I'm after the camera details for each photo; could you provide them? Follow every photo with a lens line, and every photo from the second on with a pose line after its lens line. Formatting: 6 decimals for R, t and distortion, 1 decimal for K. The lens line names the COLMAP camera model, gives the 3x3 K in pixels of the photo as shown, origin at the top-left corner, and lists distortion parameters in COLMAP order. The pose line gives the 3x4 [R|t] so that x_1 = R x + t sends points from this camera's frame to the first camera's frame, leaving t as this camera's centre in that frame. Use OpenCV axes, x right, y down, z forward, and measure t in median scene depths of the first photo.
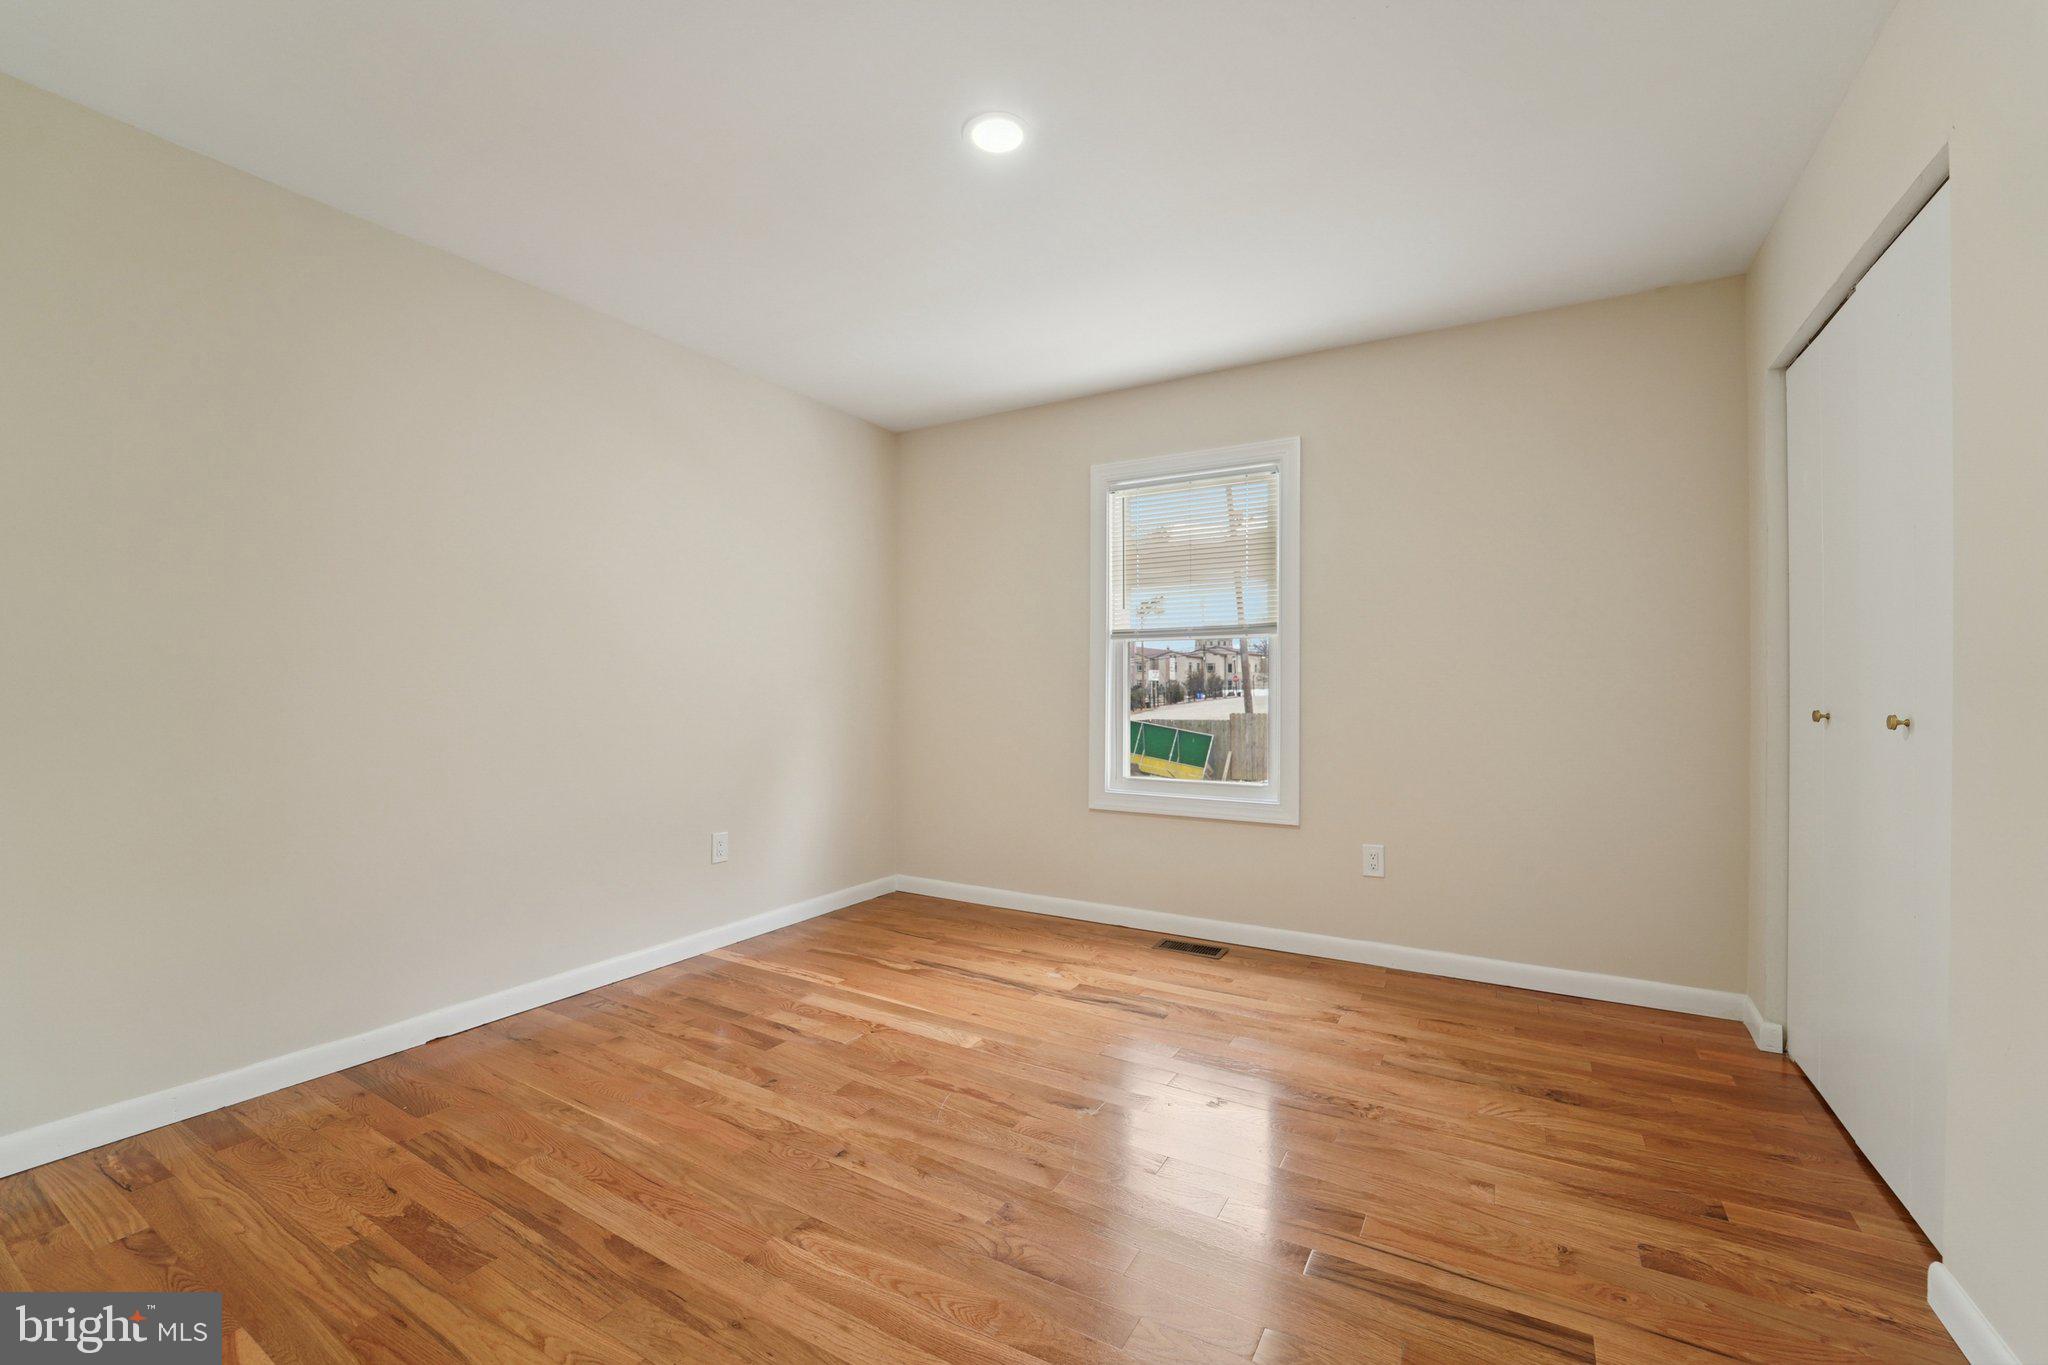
lens RADIAL K [[838.6, 0, 1039.0], [0, 838.6, 693.7], [0, 0, 1]] dist [-0.024860, 0.000625]
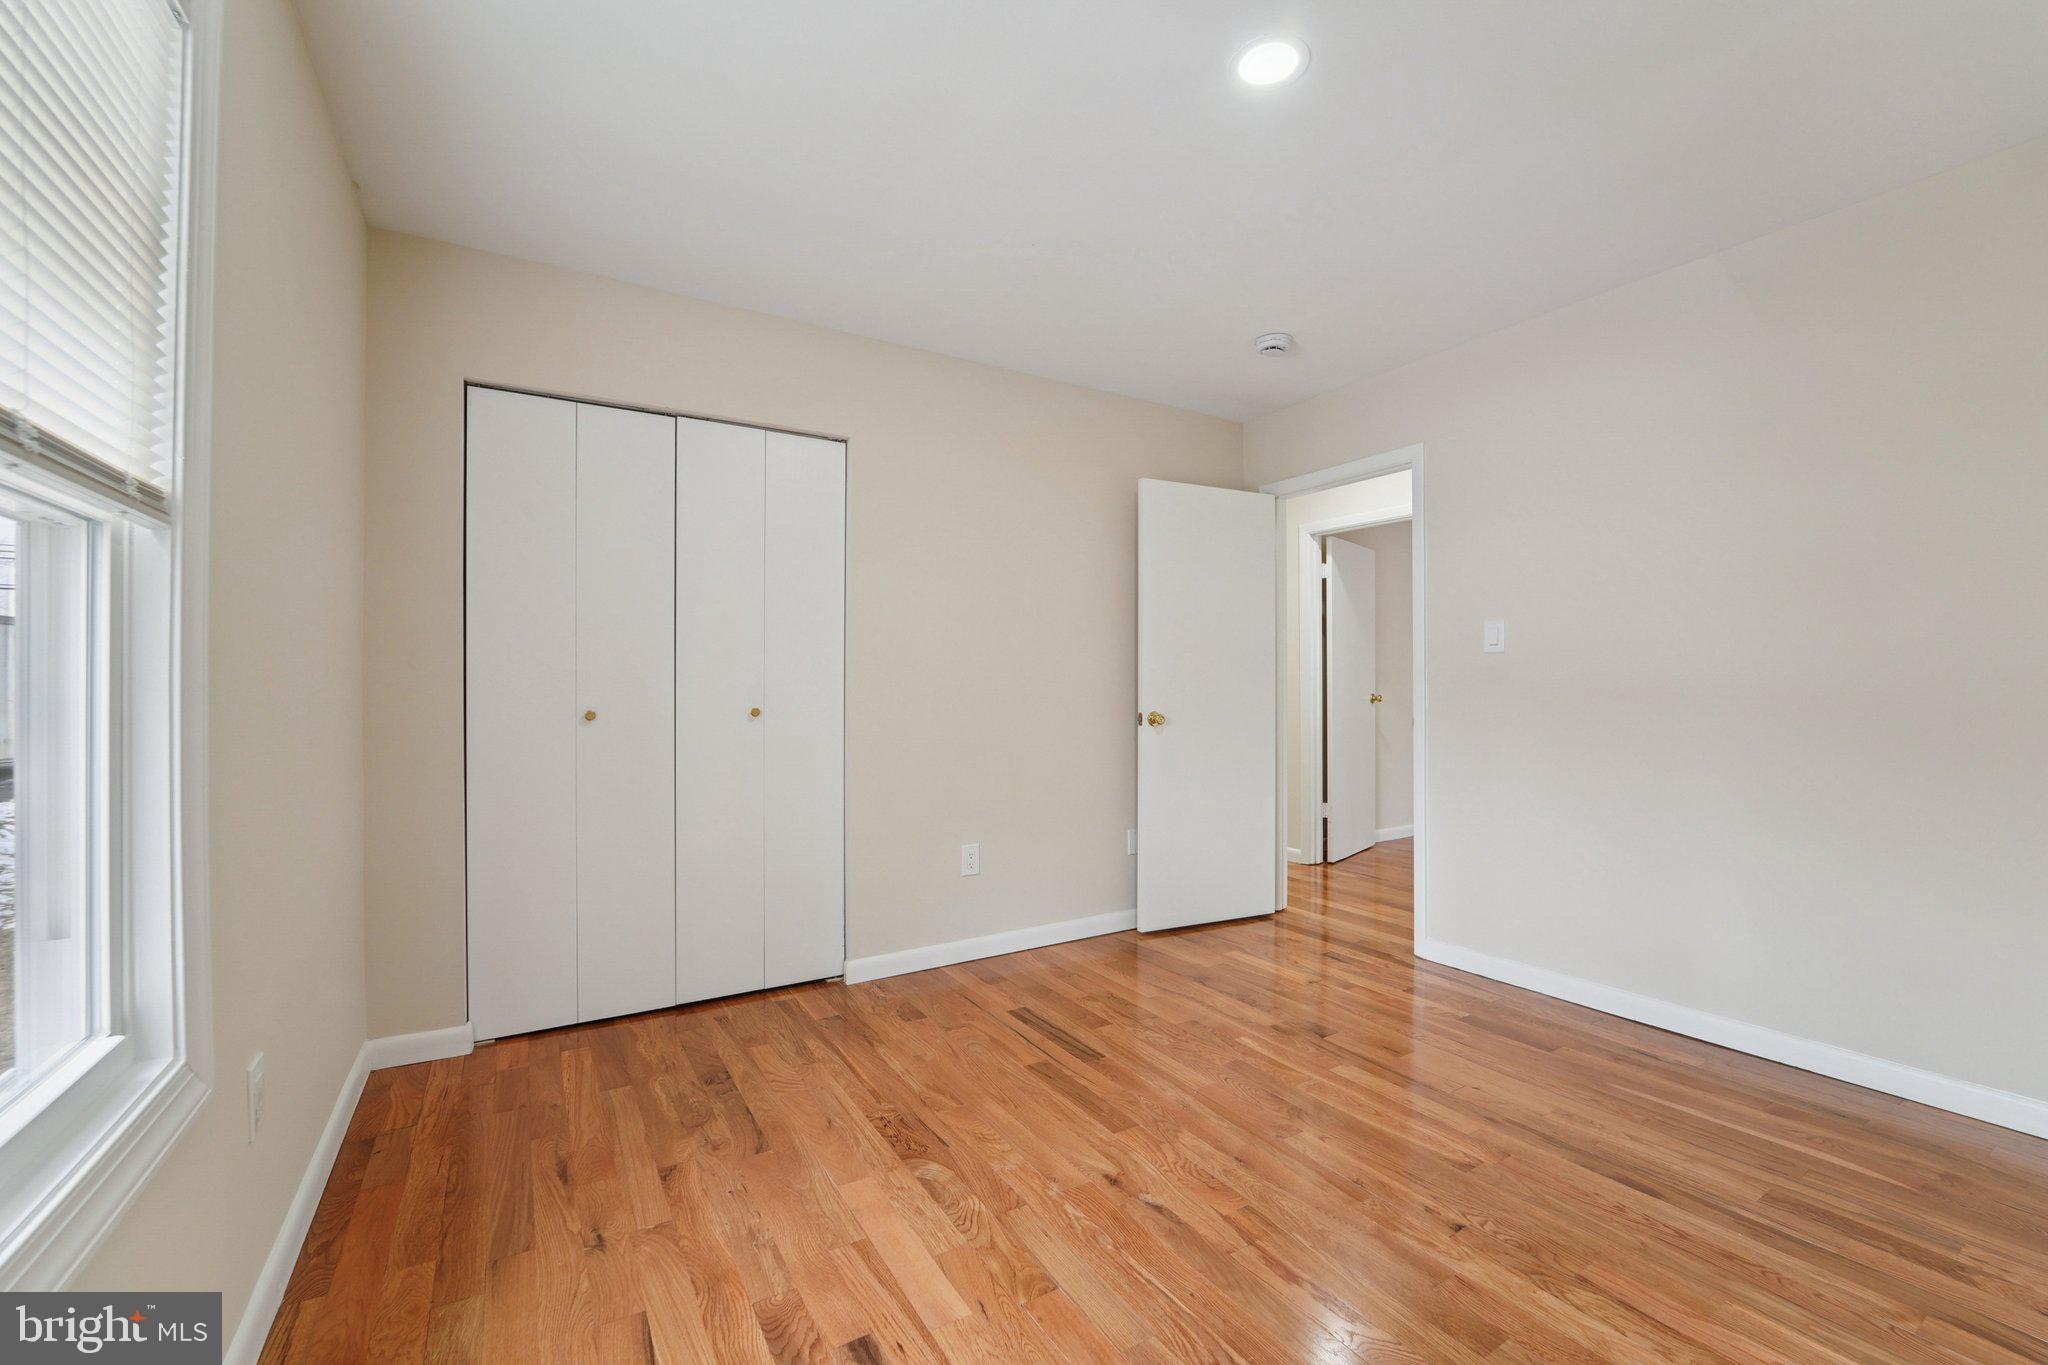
lens RADIAL K [[838.6, 0, 1030.1], [0, 838.6, 692.7], [0, 0, 1]] dist [-0.024860, 0.000625]
pose [[-0.876694, -0.002607, 0.481041, -0.247131], [0.005849, 0.999854, 0.016079, -0.022405], [-0.481013, 0.016910, -0.876551, 1.872772]]
